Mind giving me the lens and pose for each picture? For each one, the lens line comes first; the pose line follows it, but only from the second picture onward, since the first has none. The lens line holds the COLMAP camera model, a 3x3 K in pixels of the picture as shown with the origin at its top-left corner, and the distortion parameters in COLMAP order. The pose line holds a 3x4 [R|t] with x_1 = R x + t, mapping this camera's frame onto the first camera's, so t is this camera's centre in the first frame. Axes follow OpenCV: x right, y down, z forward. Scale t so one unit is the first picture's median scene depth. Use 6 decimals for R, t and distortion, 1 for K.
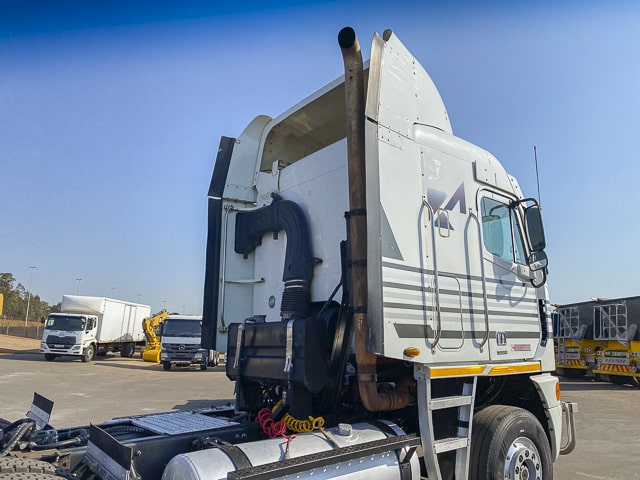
lens RADIAL K [[484.3, 0, 331.4], [0, 484.3, 237.7], [0, 0, 1]] dist [0.016205, -0.004934]
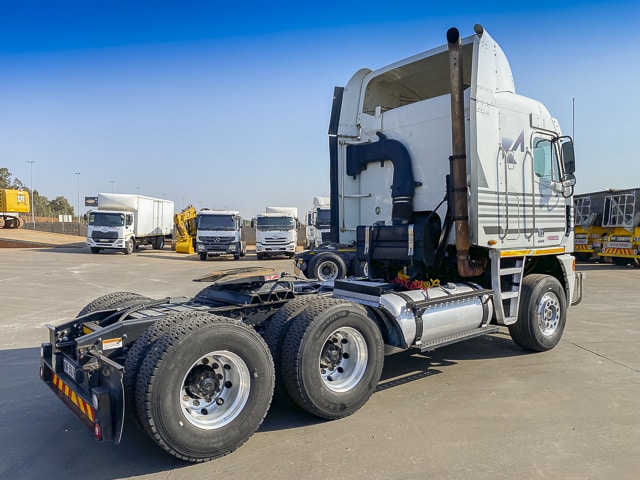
lens RADIAL K [[502.8, 0, 320.0], [0, 502.8, 240.0], [0, 0, 1]] dist [0.018525, -0.008686]
pose [[0.999568, -0.017161, -0.023868, -0.278639], [0.022123, 0.973802, 0.226318, -0.130722], [0.019358, -0.226748, 0.973761, -0.514258]]
